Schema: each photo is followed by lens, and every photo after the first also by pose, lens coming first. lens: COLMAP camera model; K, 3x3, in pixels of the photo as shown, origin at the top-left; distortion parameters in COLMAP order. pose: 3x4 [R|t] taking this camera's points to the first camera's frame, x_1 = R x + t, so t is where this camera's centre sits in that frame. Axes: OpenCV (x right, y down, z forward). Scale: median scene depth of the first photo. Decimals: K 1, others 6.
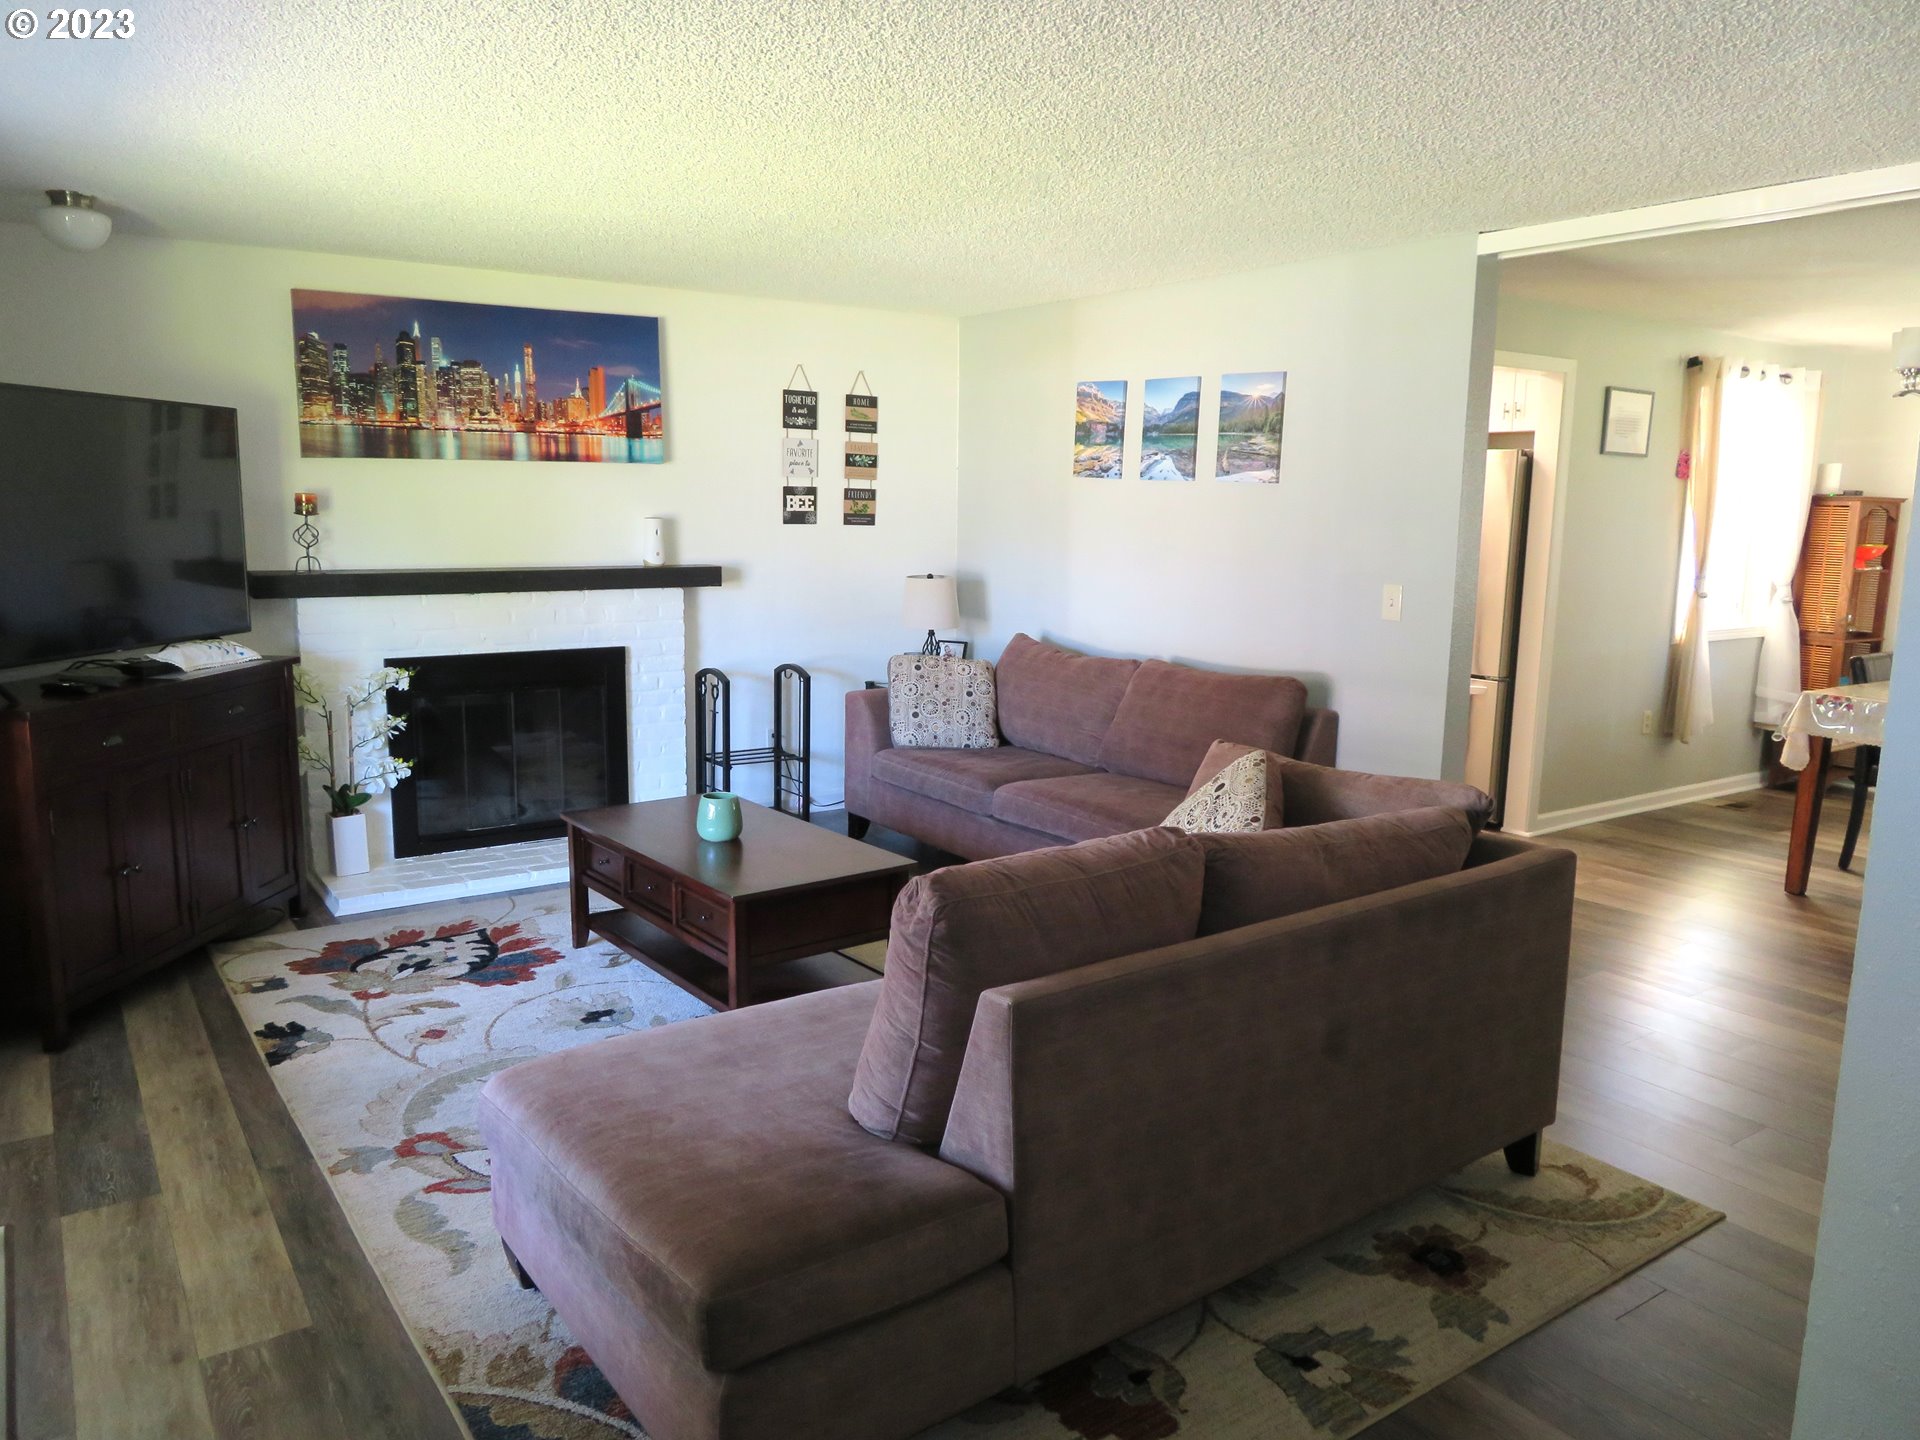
lens RADIAL K [[1362.2, 0, 958.9], [0, 1362.2, 718.1], [0, 0, 1]] dist [-0.011440, -0.000289]
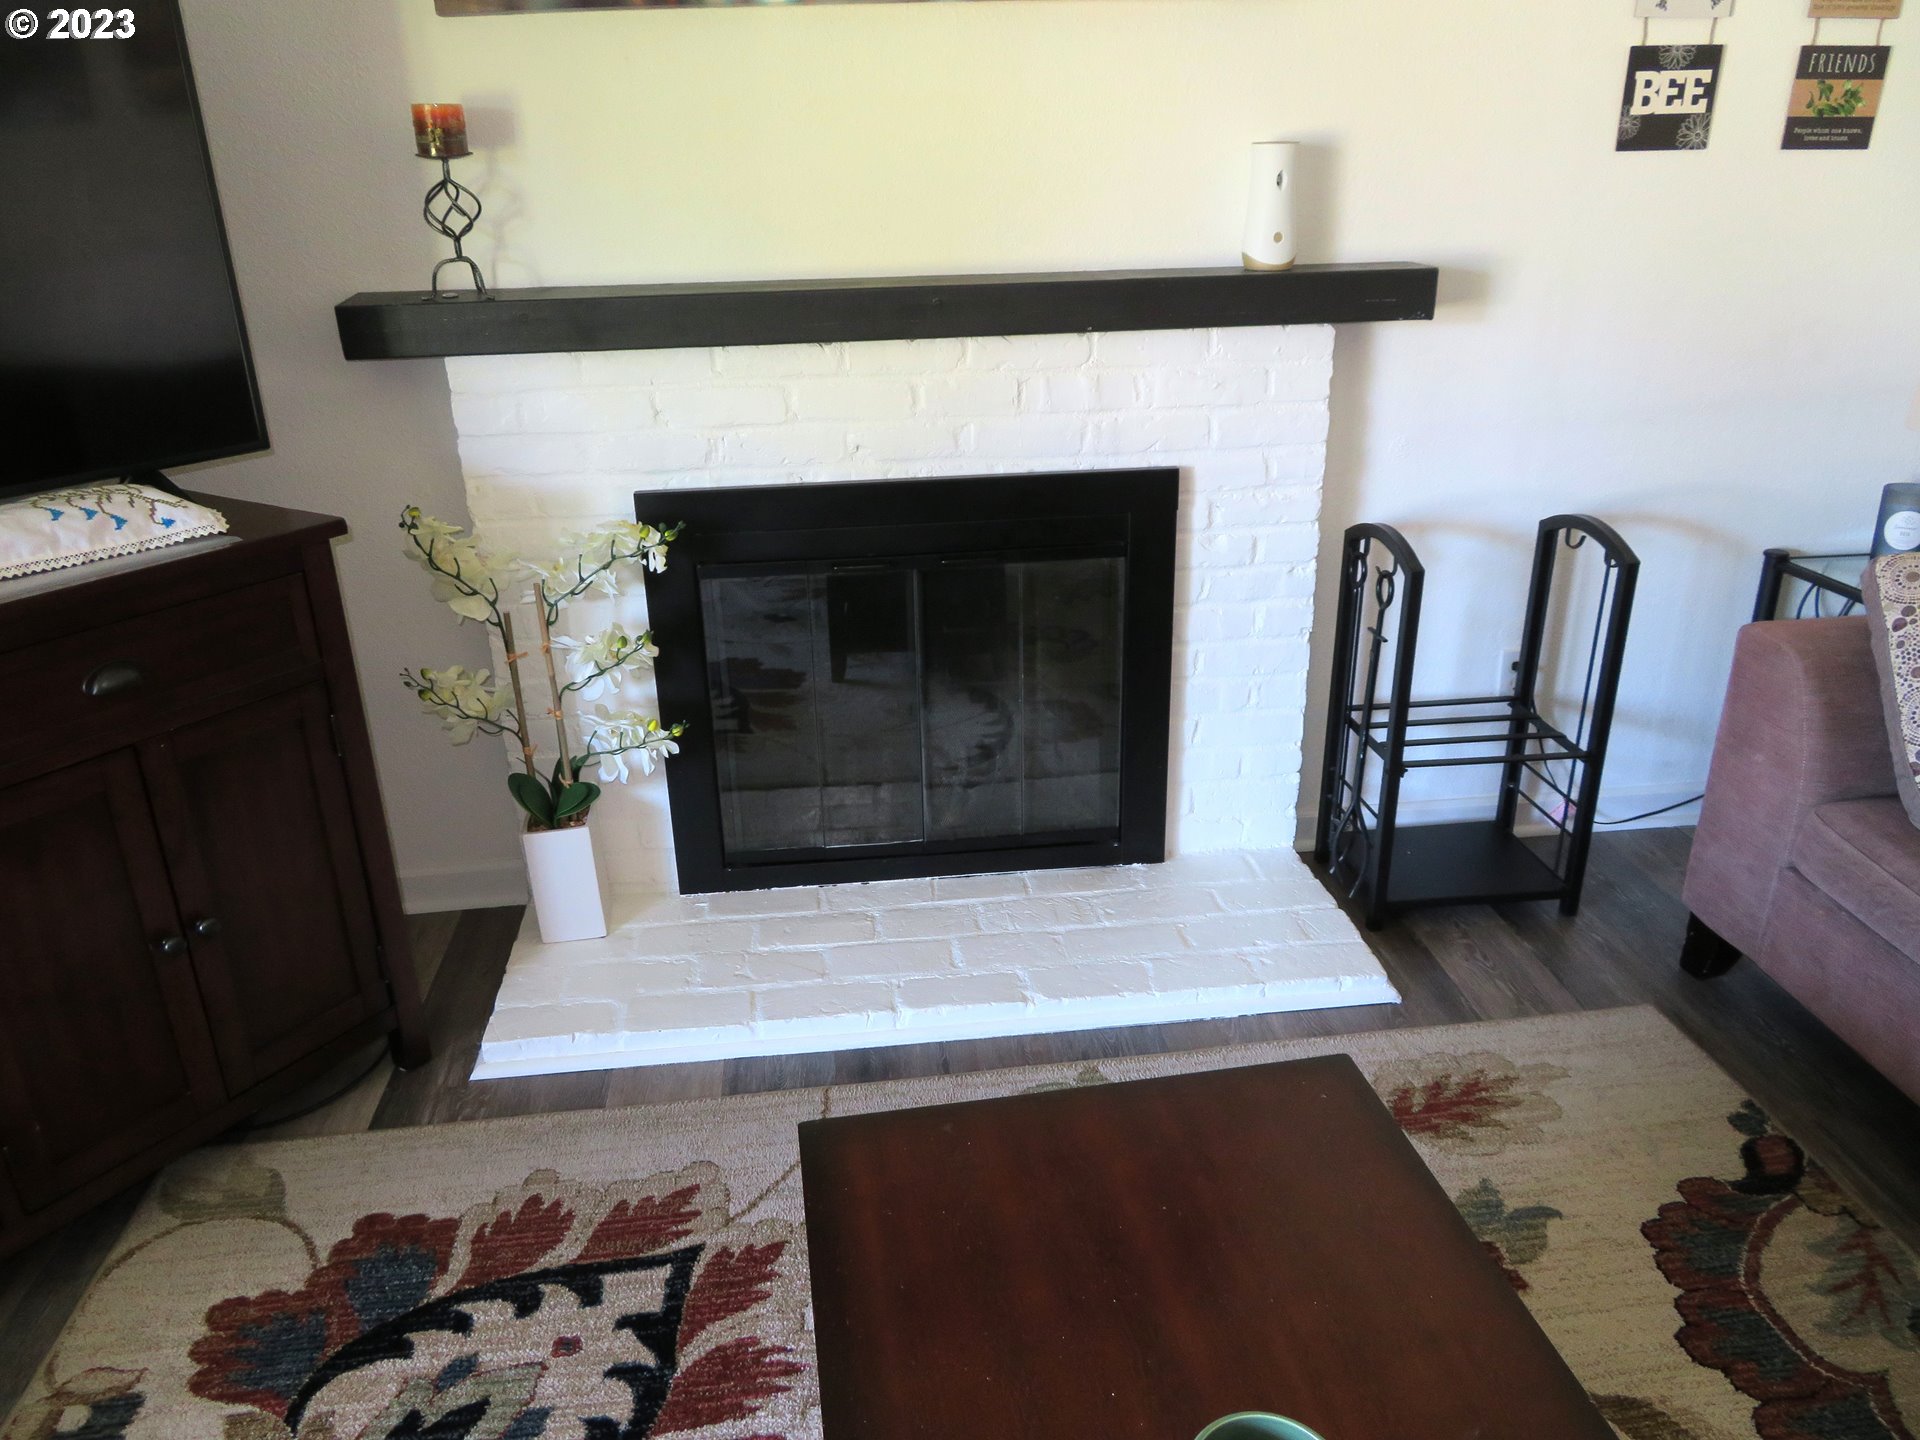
lens RADIAL K [[1362.2, 0, 958.2], [0, 1362.2, 723.1], [0, 0, 1]] dist [-0.011440, -0.000289]
pose [[0.877954, 0.149047, -0.454953, -0.102848], [-0.039835, 0.969750, 0.240827, -0.076459], [0.477085, -0.193312, 0.857333, 0.599967]]
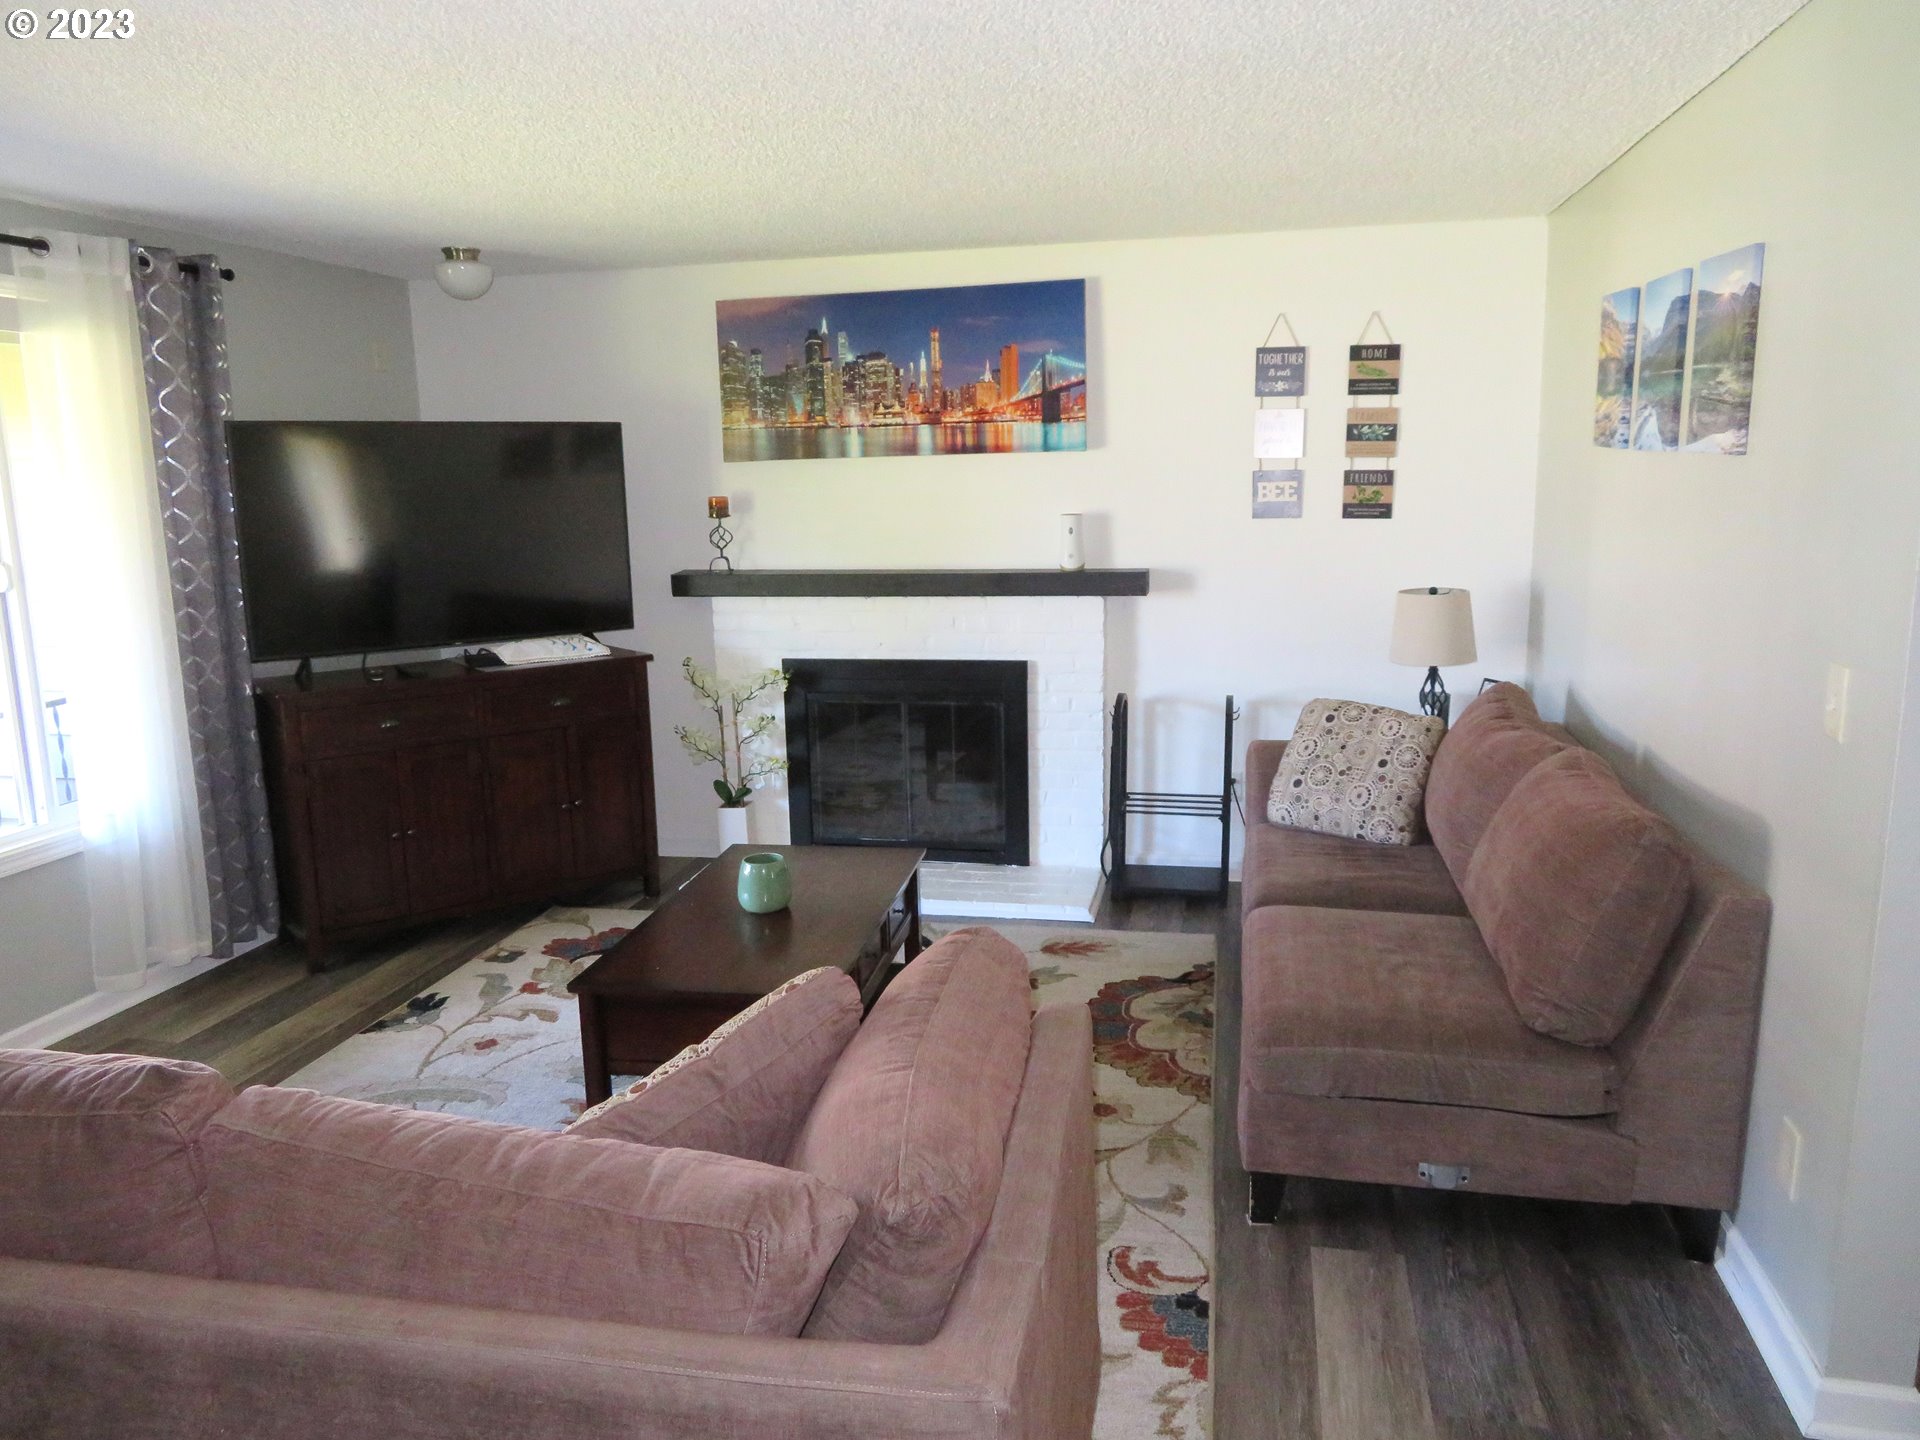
lens RADIAL K [[1362.2, 0, 956.6], [0, 1362.2, 726.0], [0, 0, 1]] dist [-0.011440, -0.000289]
pose [[0.685631, 0.107829, -0.719919, 0.372052], [-0.084795, 0.994066, 0.068134, -0.068309], [0.722994, 0.014331, 0.690706, 0.364080]]
